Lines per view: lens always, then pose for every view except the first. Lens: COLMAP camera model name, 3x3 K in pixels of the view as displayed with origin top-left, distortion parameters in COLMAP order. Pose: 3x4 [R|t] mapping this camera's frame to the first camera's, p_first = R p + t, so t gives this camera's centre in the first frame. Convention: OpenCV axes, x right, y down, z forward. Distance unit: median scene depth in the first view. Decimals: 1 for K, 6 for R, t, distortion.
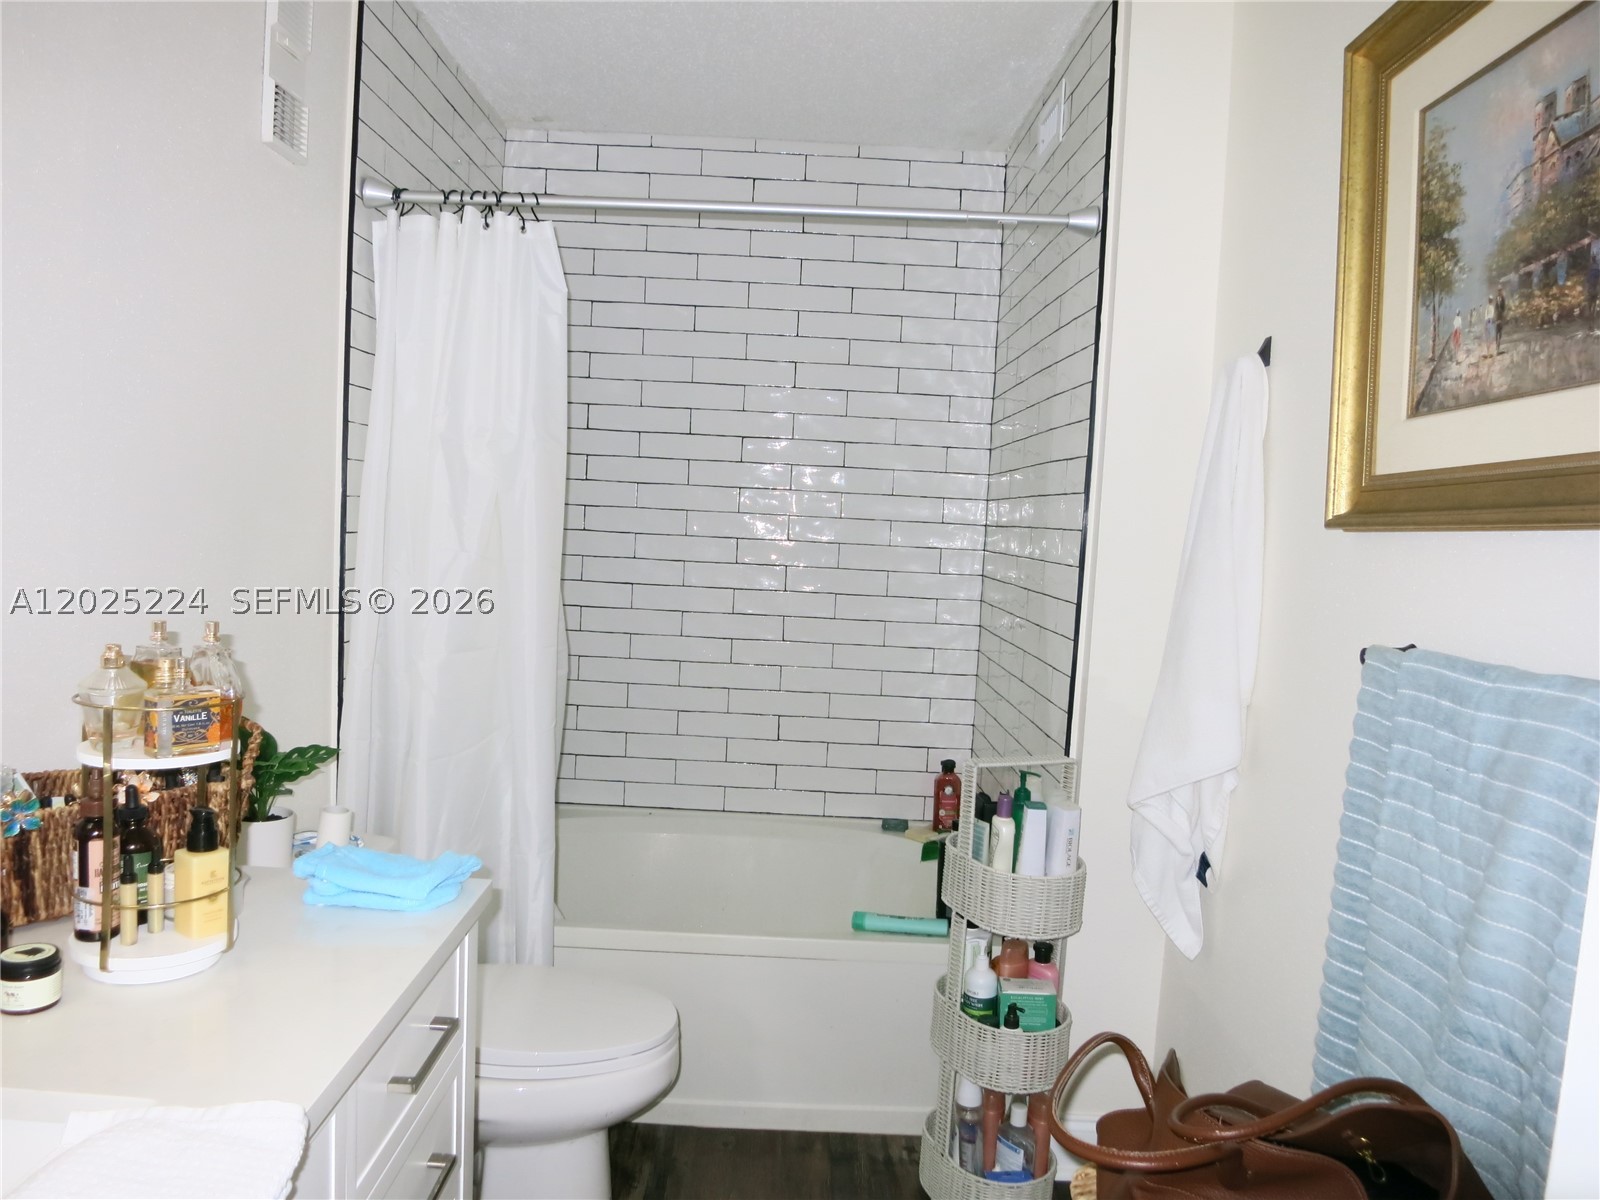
lens RADIAL K [[1151.4, 0, 800.0], [0, 1151.4, 600.0], [0, 0, 1]] dist [-0.040038, 0.003235]
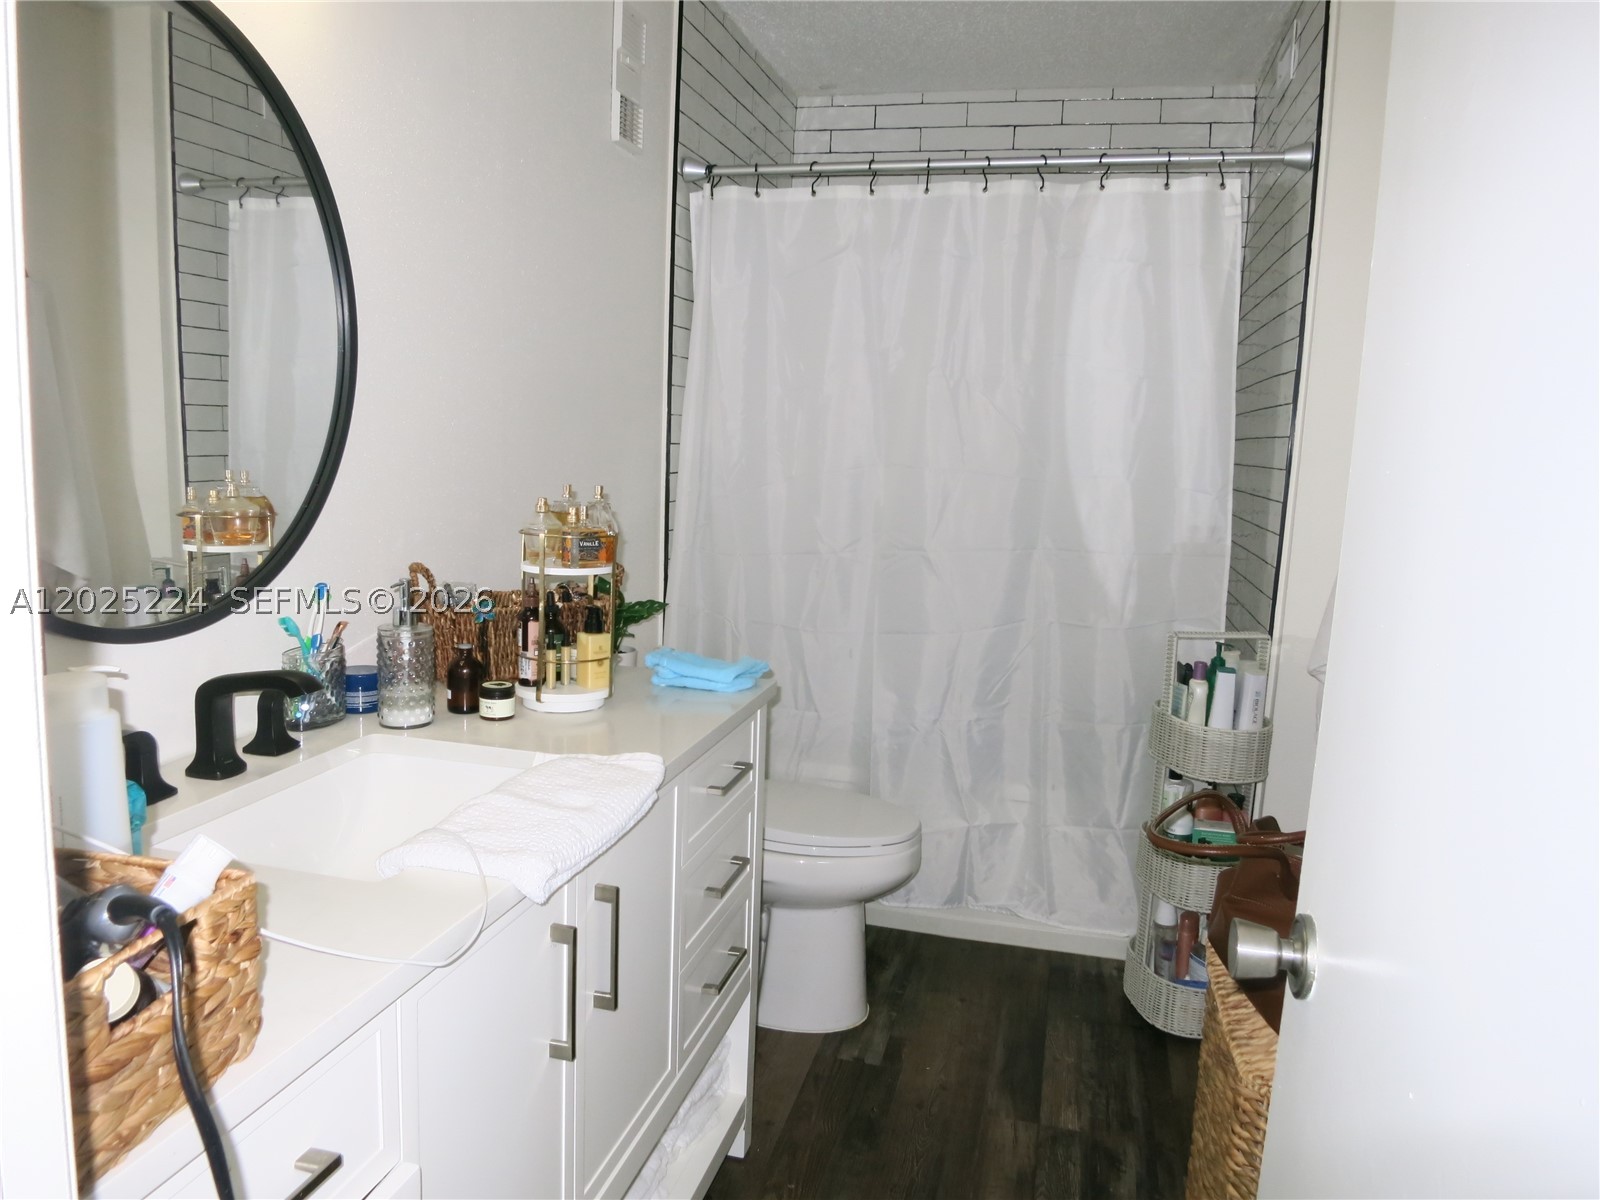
lens RADIAL K [[1151.4, 0, 800.0], [0, 1151.4, 600.0], [0, 0, 1]] dist [-0.040038, 0.003235]
pose [[0.968614, 0.023327, -0.247474, 0.069888], [-0.009250, 0.998280, 0.057895, 0.043266], [0.248399, -0.053789, 0.967163, -0.233471]]
